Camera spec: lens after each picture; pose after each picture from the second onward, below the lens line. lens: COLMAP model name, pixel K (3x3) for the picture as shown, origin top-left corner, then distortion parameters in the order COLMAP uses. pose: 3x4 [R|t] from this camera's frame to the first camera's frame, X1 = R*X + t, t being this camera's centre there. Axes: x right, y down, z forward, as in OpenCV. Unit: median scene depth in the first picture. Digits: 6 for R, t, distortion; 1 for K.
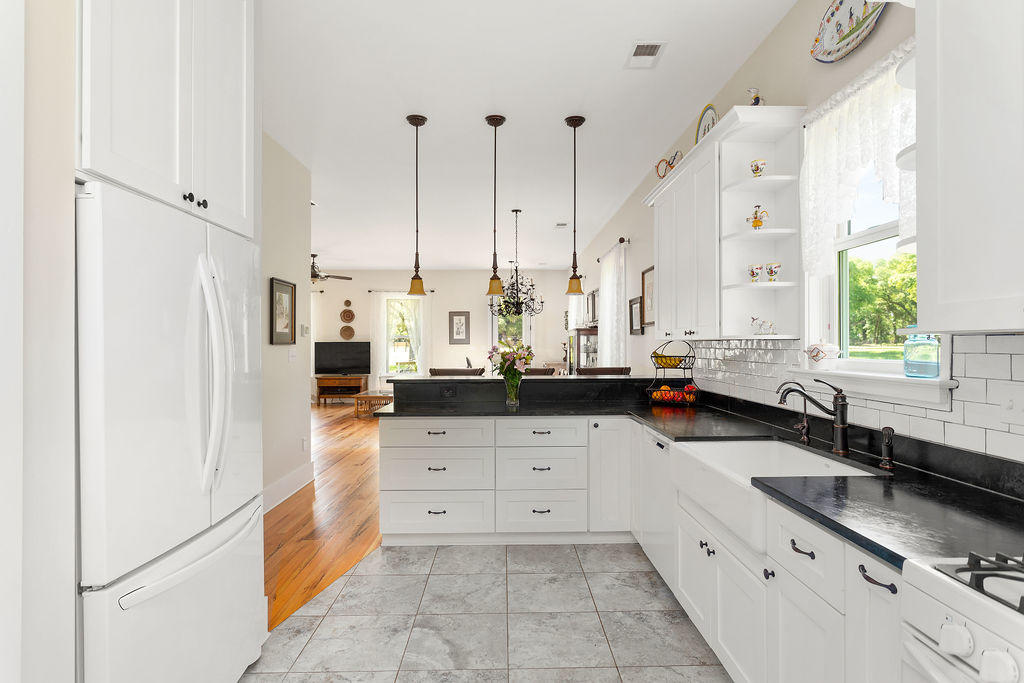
lens RADIAL K [[524.3, 0, 508.7], [0, 524.3, 344.0], [0, 0, 1]] dist [-0.008912, 0.001410]
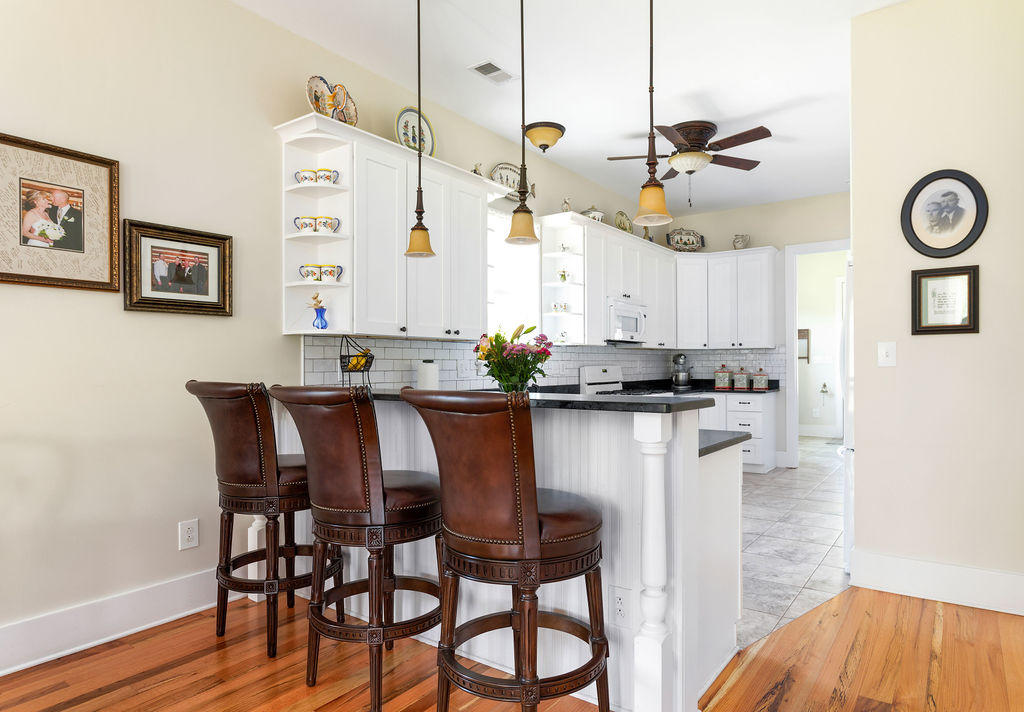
lens RADIAL K [[631.3, 0, 513.5], [0, 631.3, 357.7], [0, 0, 1]] dist [-0.003609, -0.000591]
pose [[-0.800768, 0.013541, 0.598821, -0.537171], [0.007748, 0.999895, -0.012248, 0.047247], [-0.598924, -0.005168, -0.800789, 1.959765]]
